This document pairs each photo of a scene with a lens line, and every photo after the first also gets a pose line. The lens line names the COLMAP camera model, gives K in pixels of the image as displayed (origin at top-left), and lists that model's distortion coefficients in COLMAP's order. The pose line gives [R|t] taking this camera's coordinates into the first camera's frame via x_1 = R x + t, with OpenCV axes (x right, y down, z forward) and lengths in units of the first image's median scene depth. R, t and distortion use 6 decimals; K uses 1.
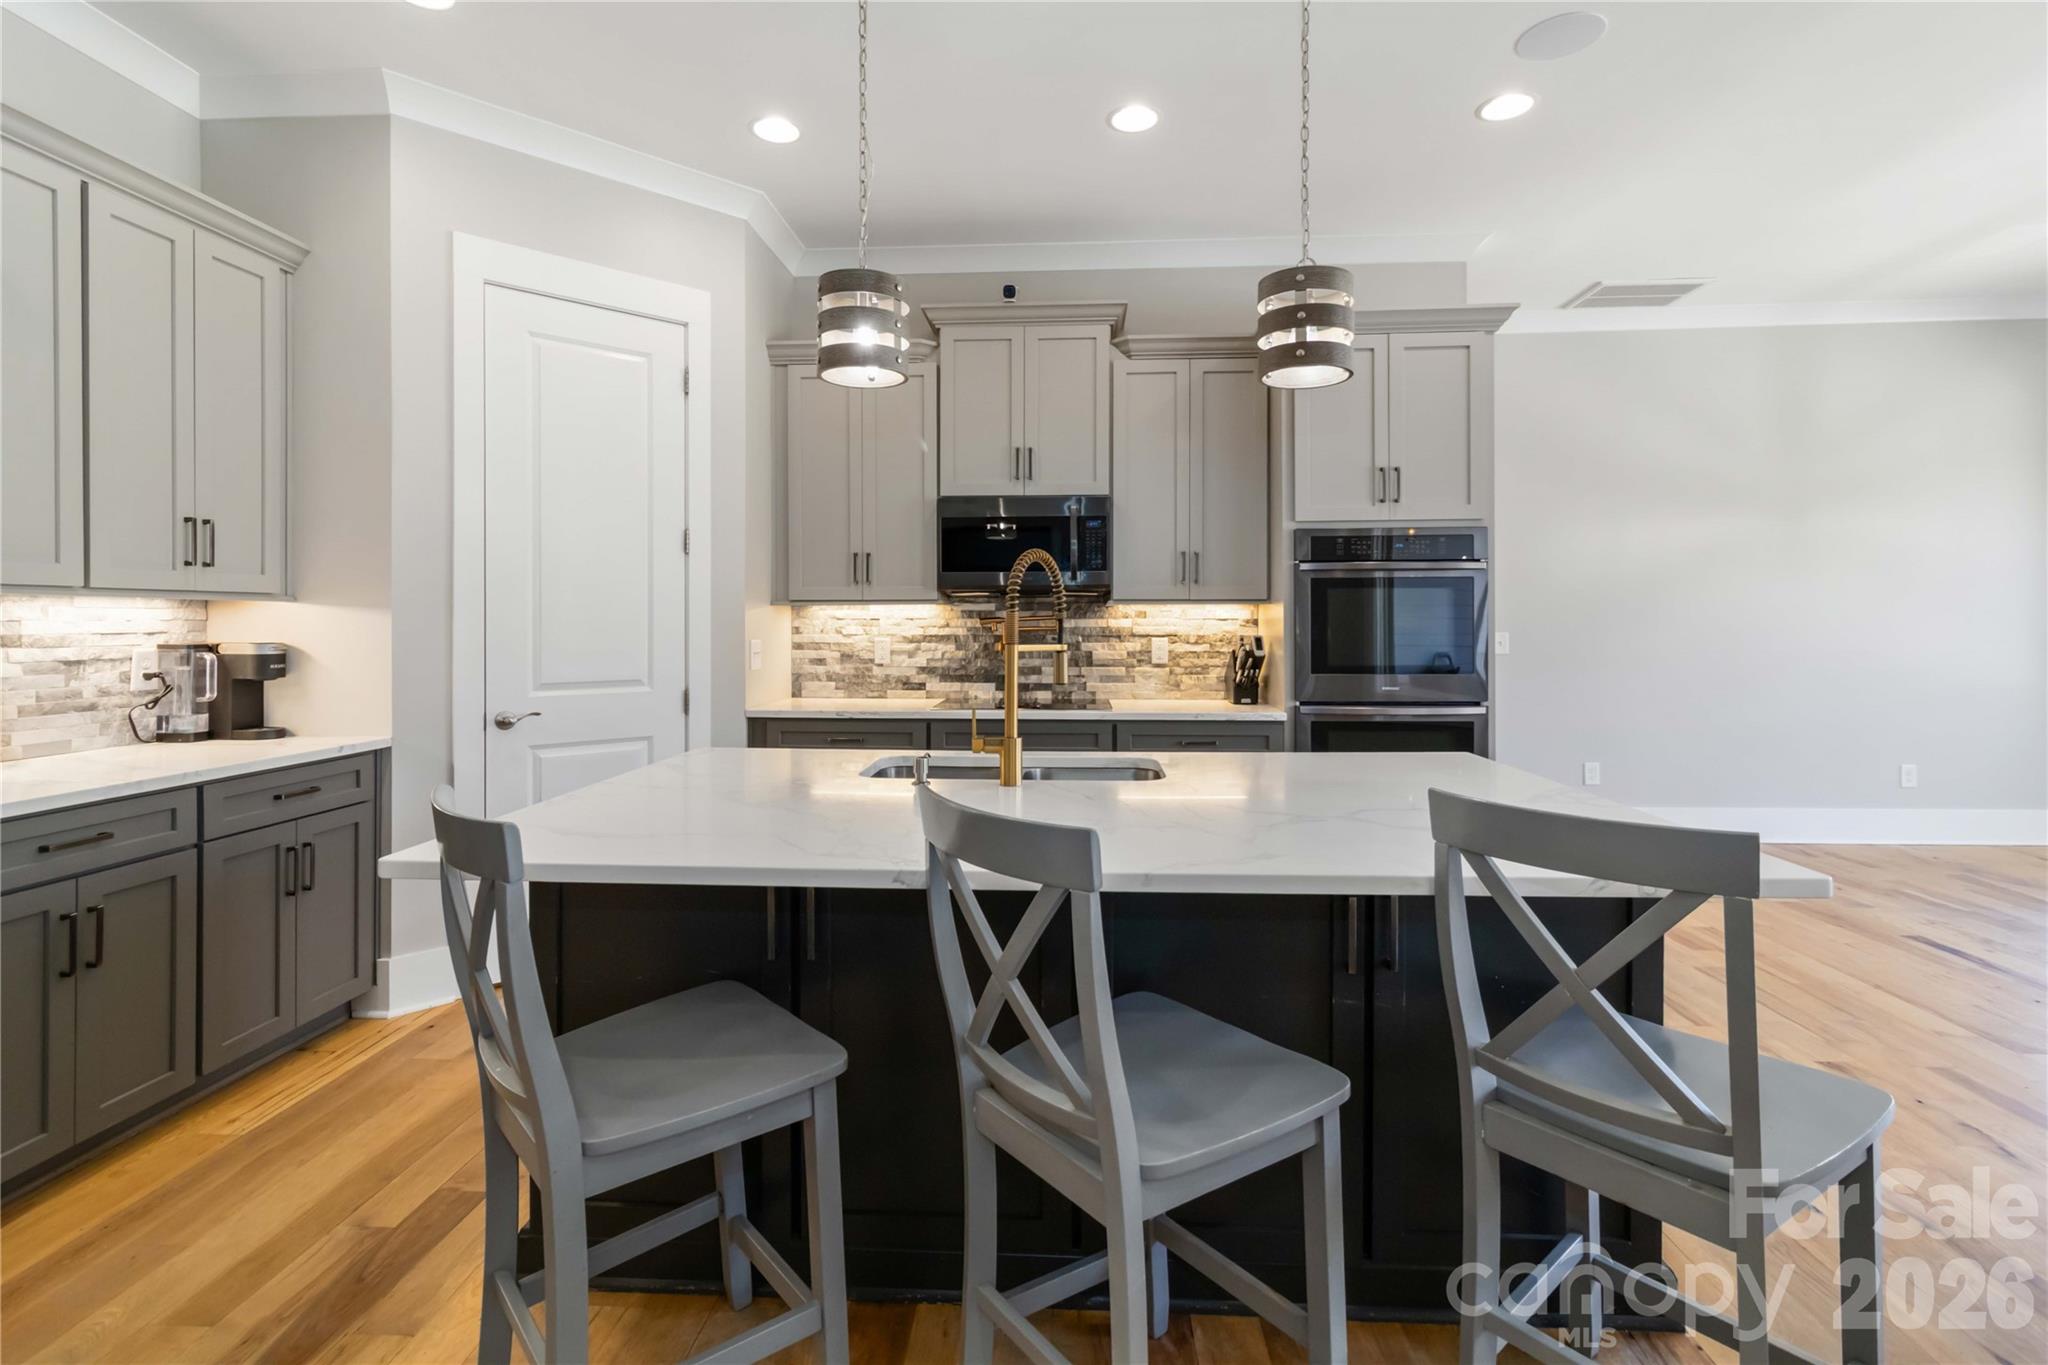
lens RADIAL K [[961.7, 0, 1024.1], [0, 961.7, 619.7], [0, 0, 1]] dist [0.005176, 0.000340]
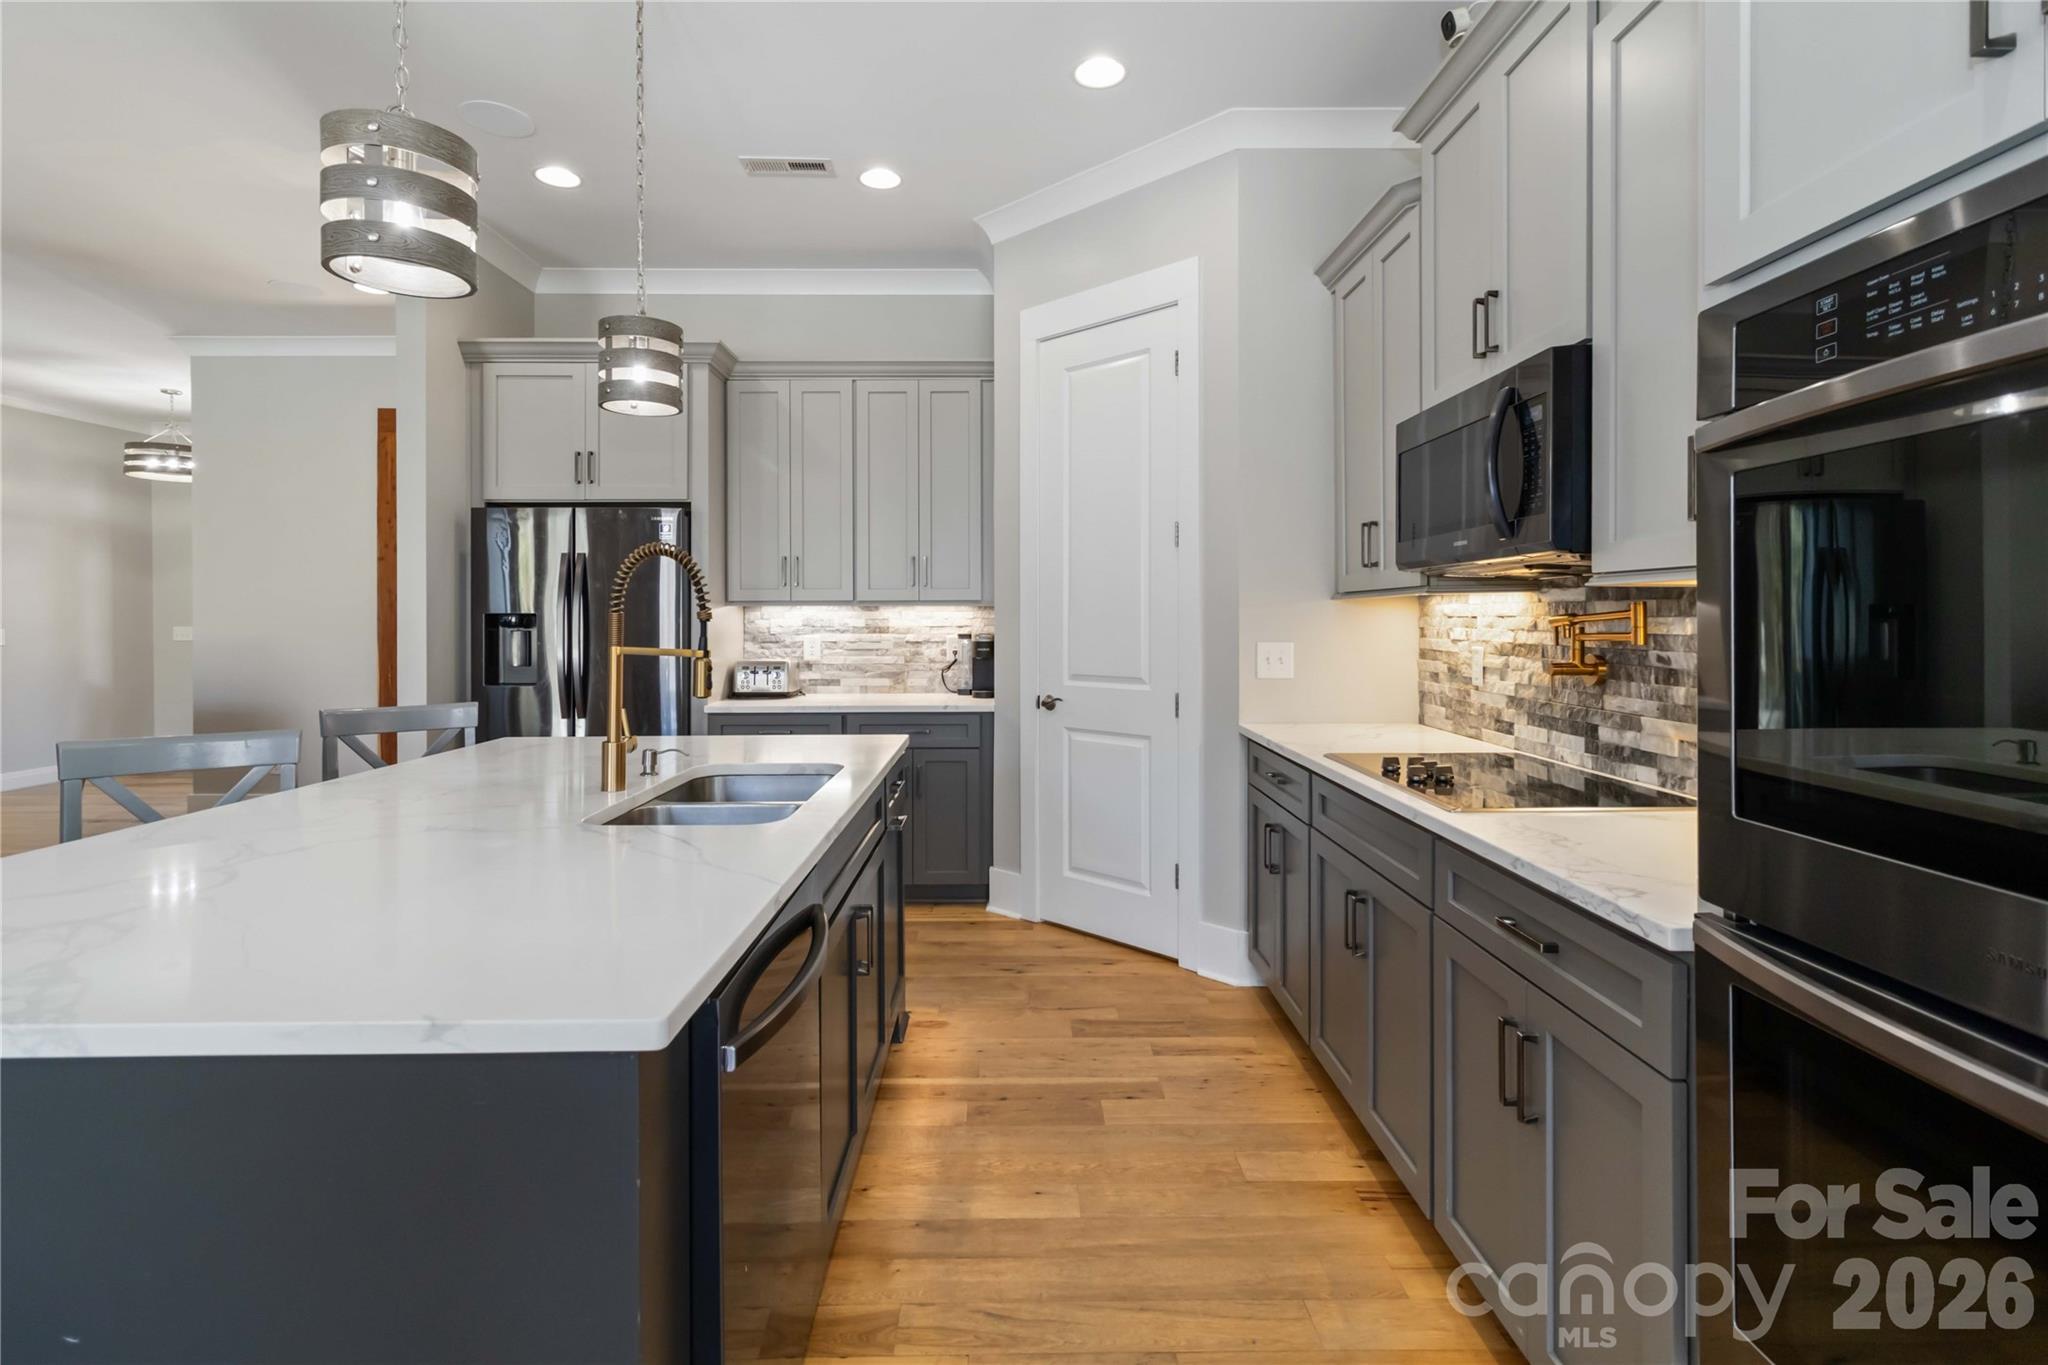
lens RADIAL K [[961.7, 0, 1014.0], [0, 961.7, 621.8], [0, 0, 1]] dist [0.005176, 0.000340]
pose [[0.052496, 0.005843, -0.998604, 0.527137], [0.003960, 0.999974, 0.006059, -0.002510], [0.998613, -0.004272, 0.052471, 0.723037]]
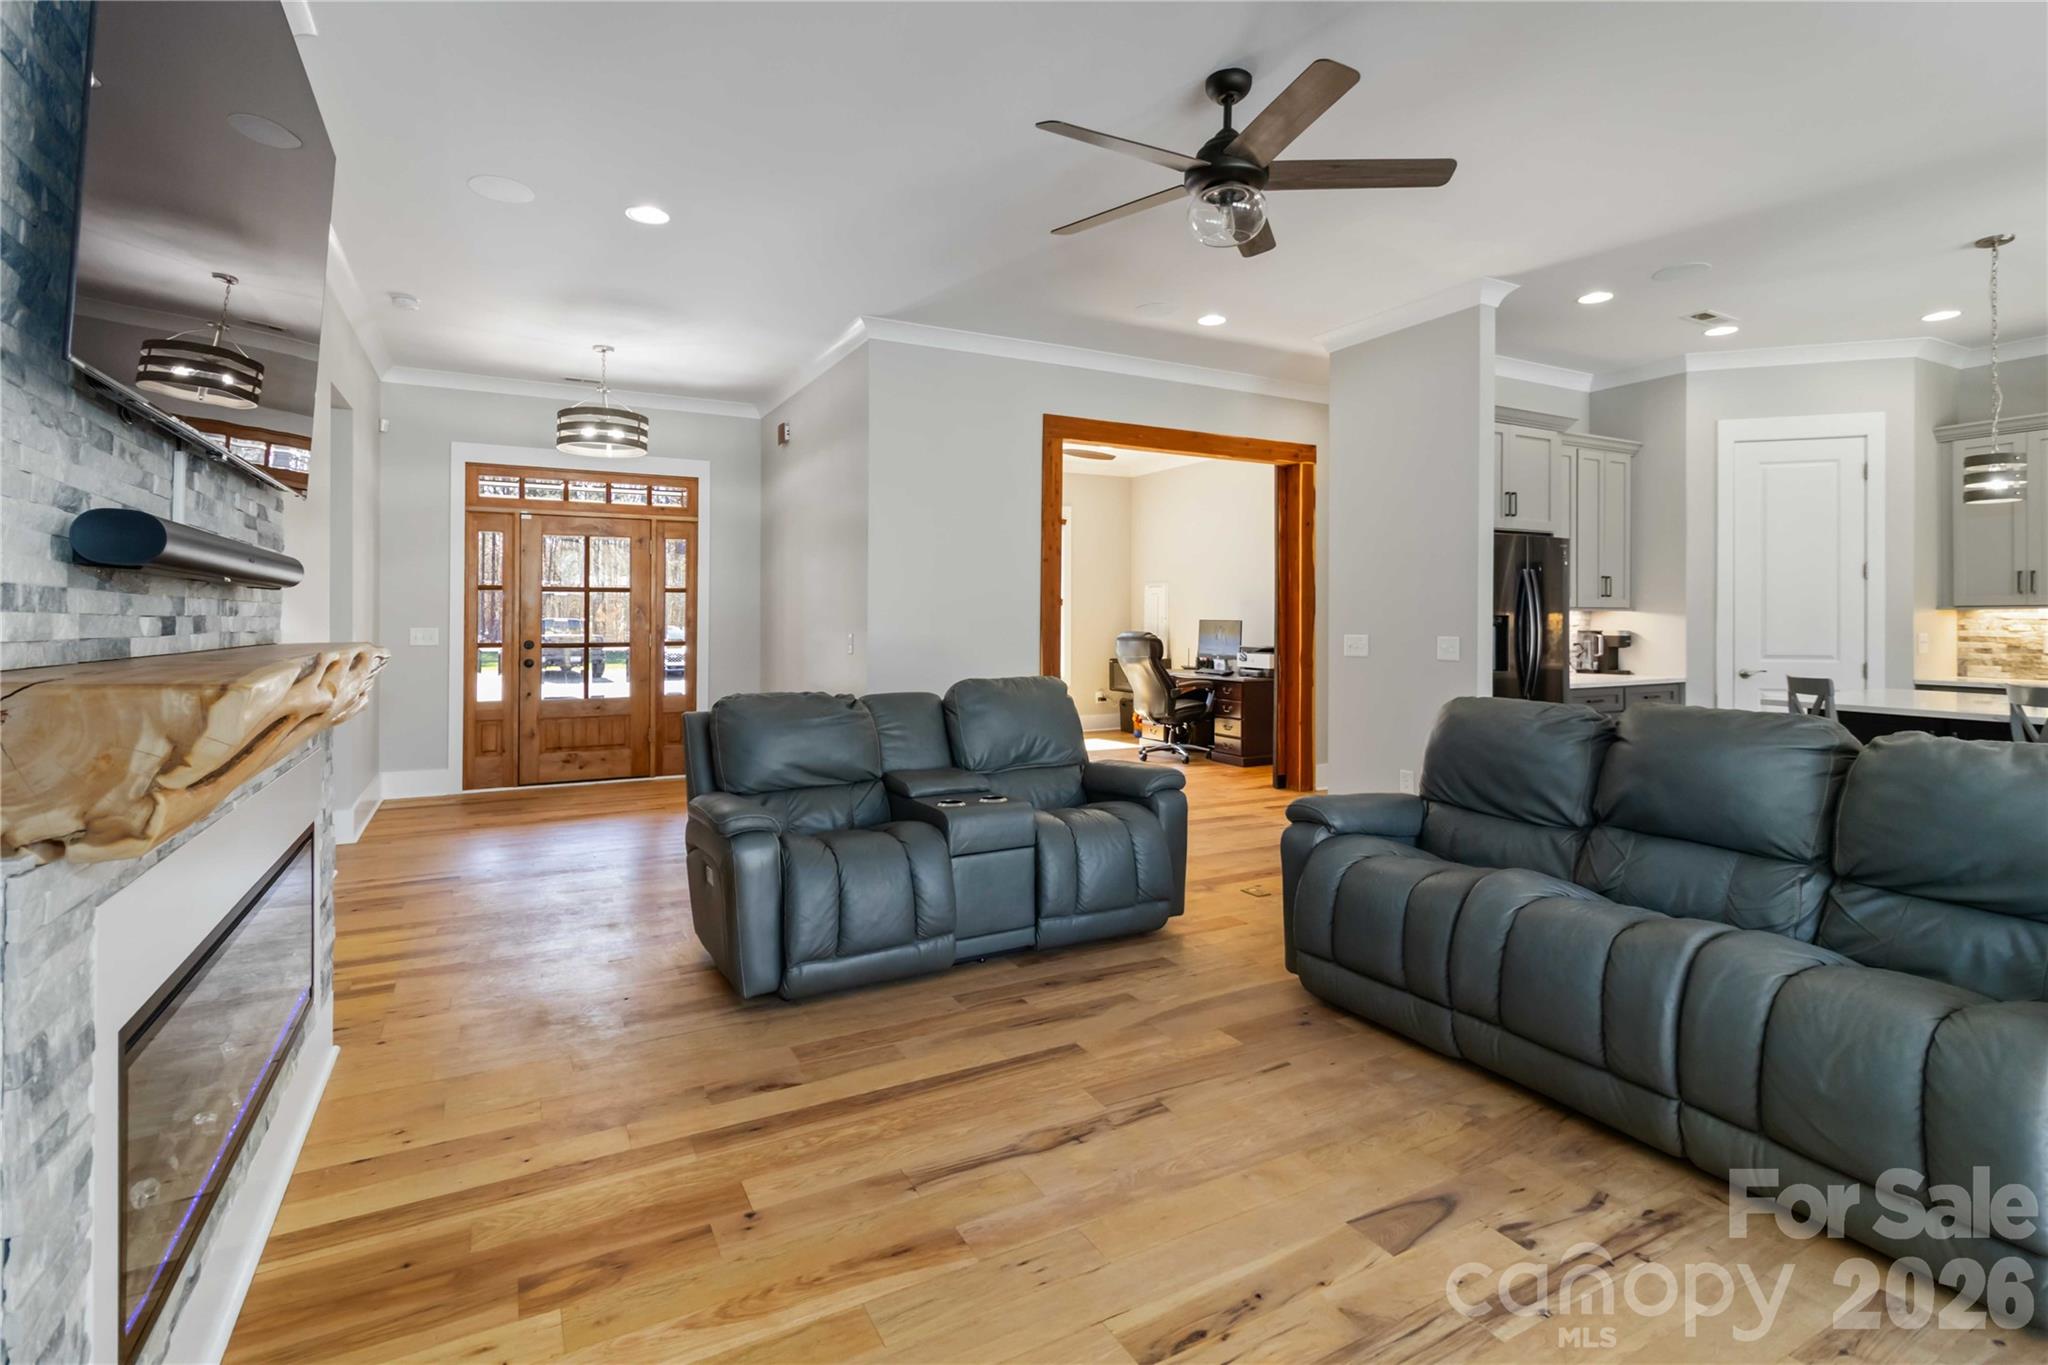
lens RADIAL K [[961.7, 0, 1029.0], [0, 961.7, 620.9], [0, 0, 1]] dist [0.005176, 0.000340]
pose [[0.523279, 0.004940, -0.852147, 0.267343], [0.001476, 0.999976, 0.006703, -0.010169], [0.852160, -0.004765, 0.523260, -0.945575]]
